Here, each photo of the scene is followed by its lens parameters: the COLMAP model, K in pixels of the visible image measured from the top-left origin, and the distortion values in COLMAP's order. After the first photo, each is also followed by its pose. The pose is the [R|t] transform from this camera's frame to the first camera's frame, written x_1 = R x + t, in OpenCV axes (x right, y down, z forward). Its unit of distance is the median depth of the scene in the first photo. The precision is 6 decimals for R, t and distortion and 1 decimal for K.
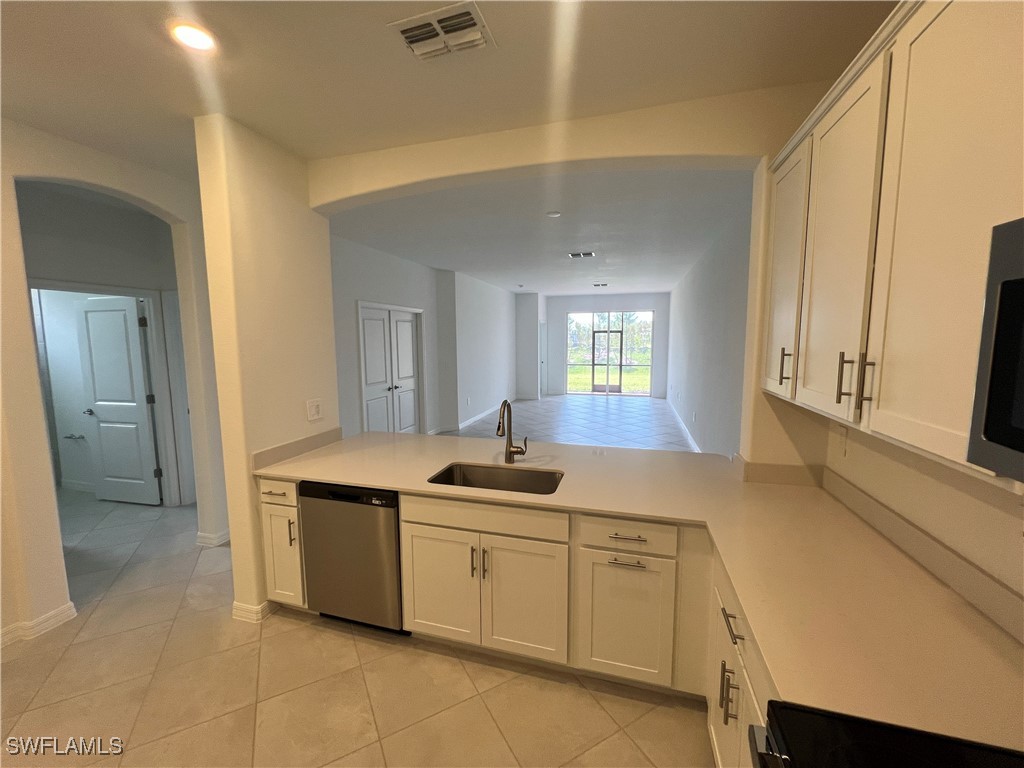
lens RADIAL K [[408.1, 0, 507.4], [0, 408.1, 384.1], [0, 0, 1]] dist [0.001591, -0.000625]
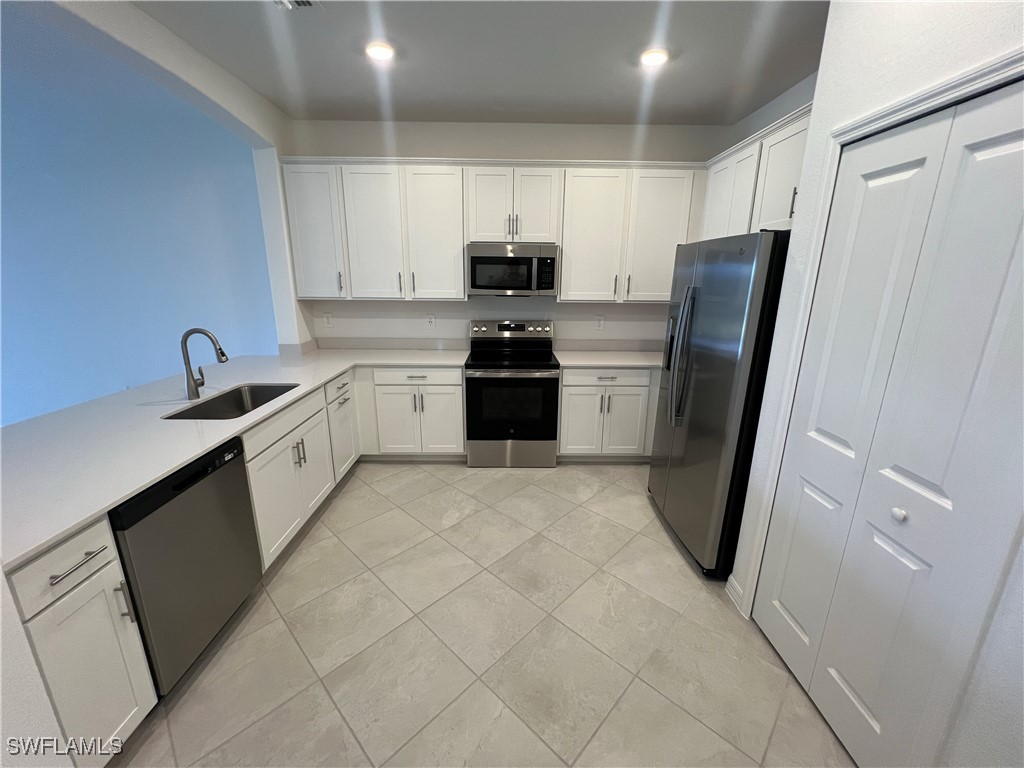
lens RADIAL K [[408.1, 0, 512.5], [0, 408.1, 379.4], [0, 0, 1]] dist [0.001591, -0.000625]
pose [[-0.290978, -0.234080, 0.927652, -1.406286], [0.104238, 0.956078, 0.273950, -0.041178], [-0.951034, 0.176410, -0.253797, 0.709459]]
